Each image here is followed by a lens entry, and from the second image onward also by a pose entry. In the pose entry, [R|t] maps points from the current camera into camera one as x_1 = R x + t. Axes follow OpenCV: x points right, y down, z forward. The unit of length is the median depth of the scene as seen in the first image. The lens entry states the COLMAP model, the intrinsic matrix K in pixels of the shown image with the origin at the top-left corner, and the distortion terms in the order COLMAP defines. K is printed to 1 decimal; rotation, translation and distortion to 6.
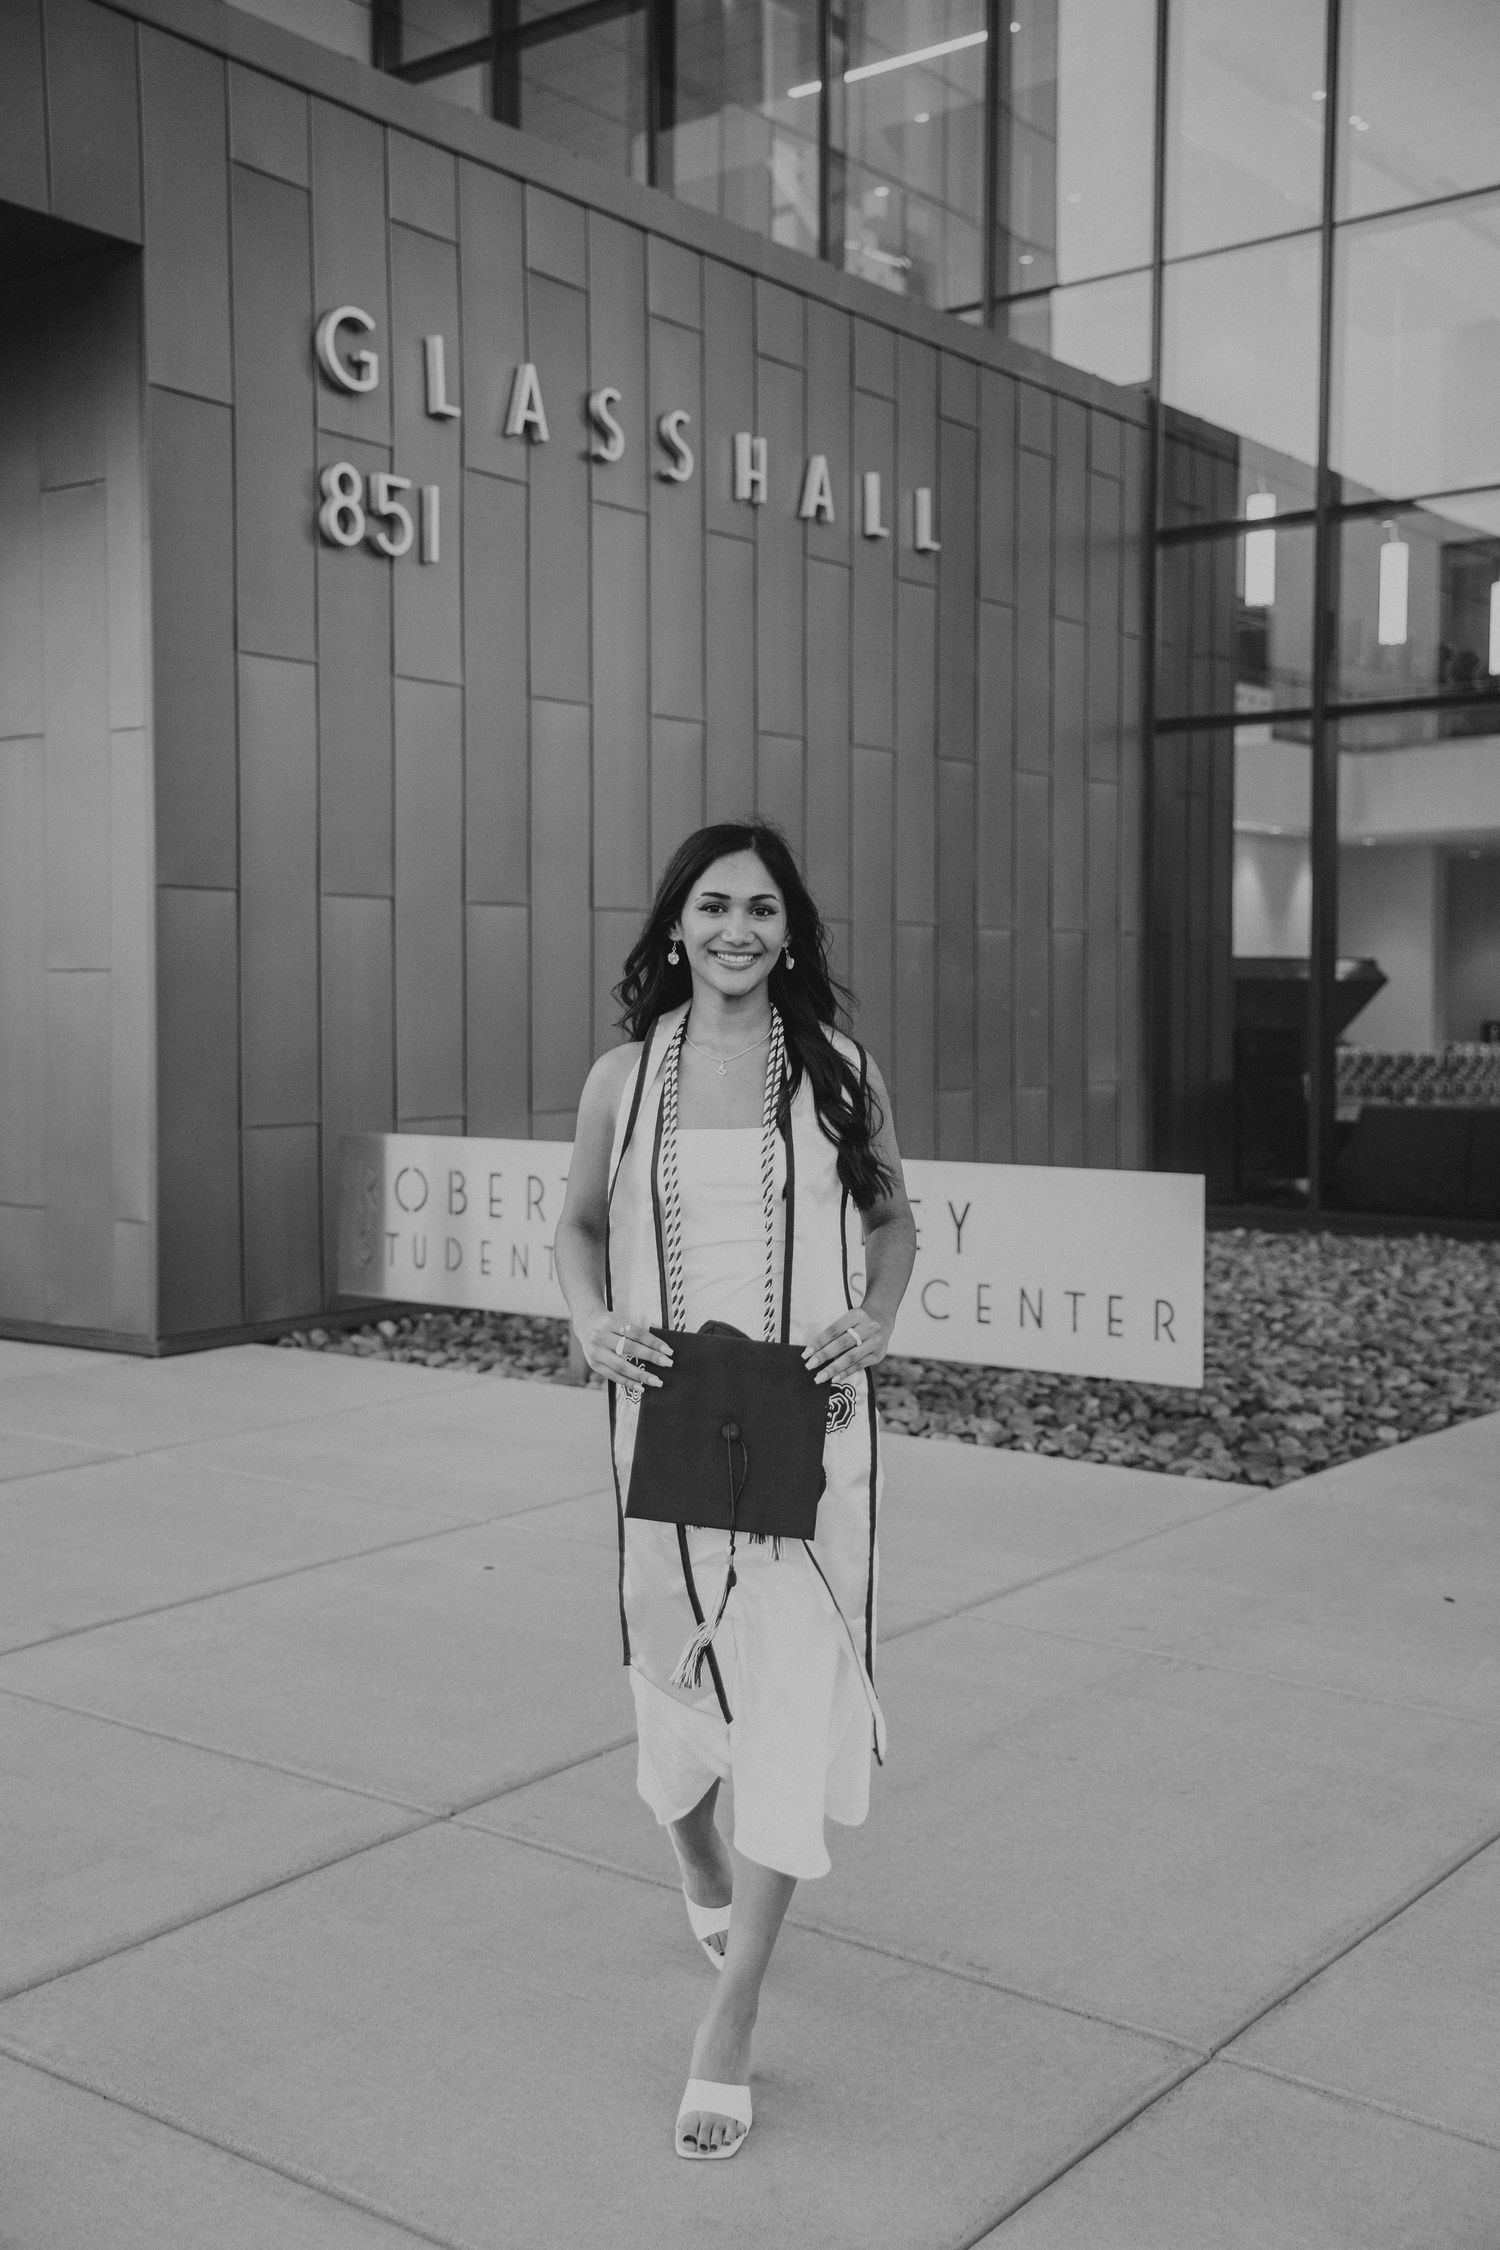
lens RADIAL K [[2367.6, 0, 750.0], [0, 2367.6, 1125.0], [0, 0, 1]] dist [0.060564, 0.001805]
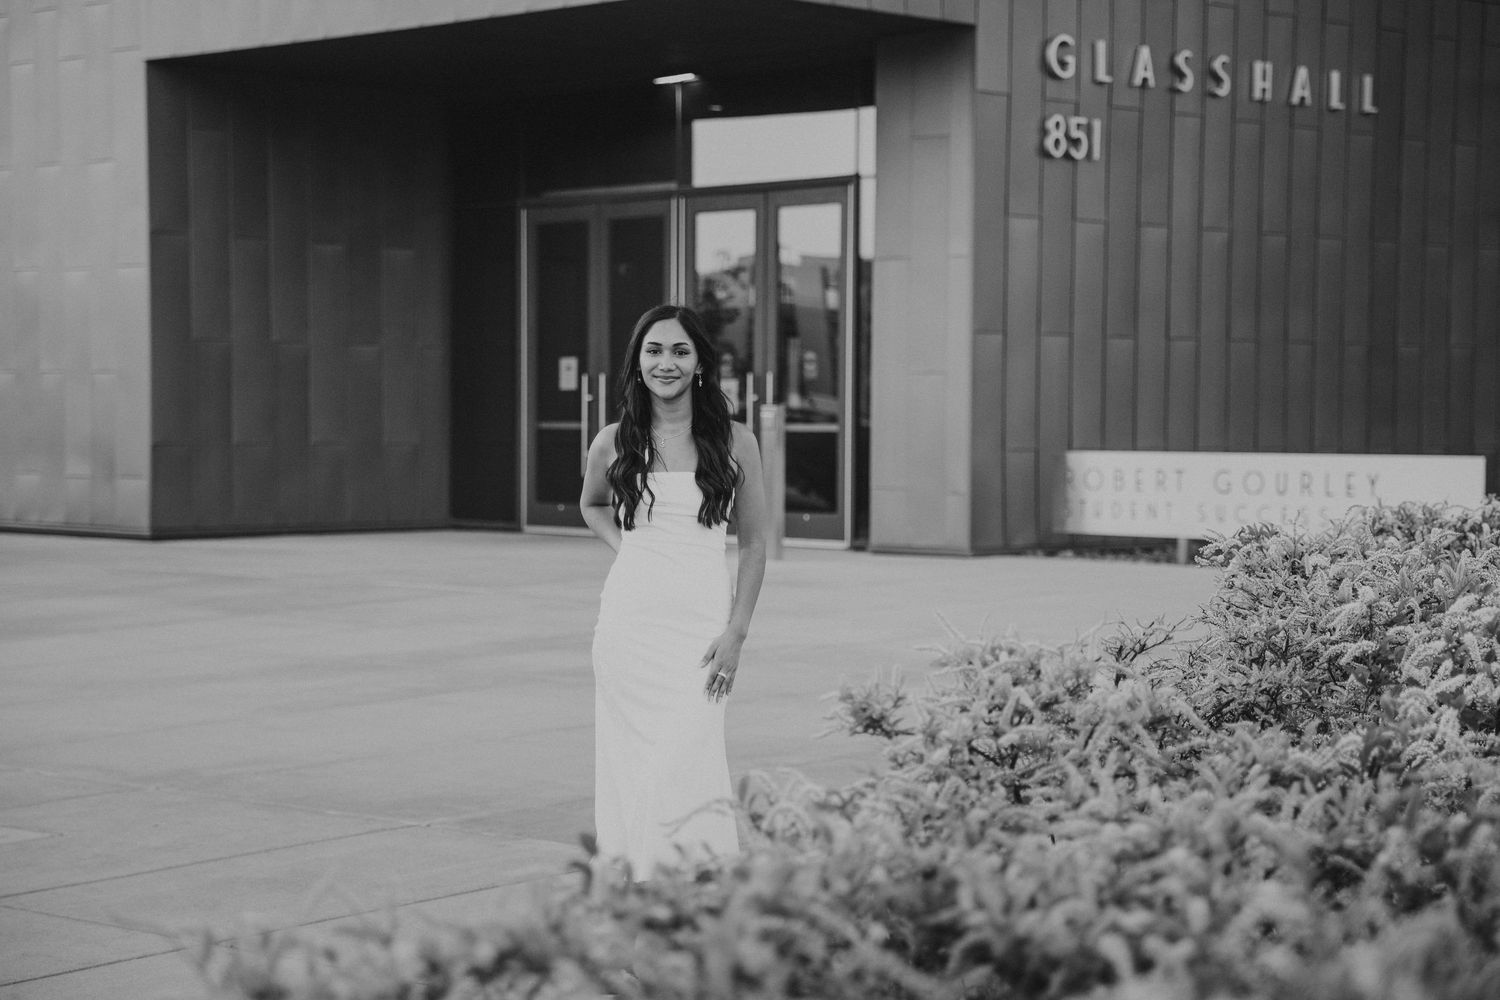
lens RADIAL K [[2921.2, 0, 750.0], [0, 2921.2, 500.0], [0, 0, 1]] dist [0.556437, -2.210169]
pose [[0.990435, 0.012422, -0.137421, -0.070329], [-0.015177, 0.999704, -0.019014, 0.079637], [0.137144, 0.020918, 0.990330, -1.268855]]
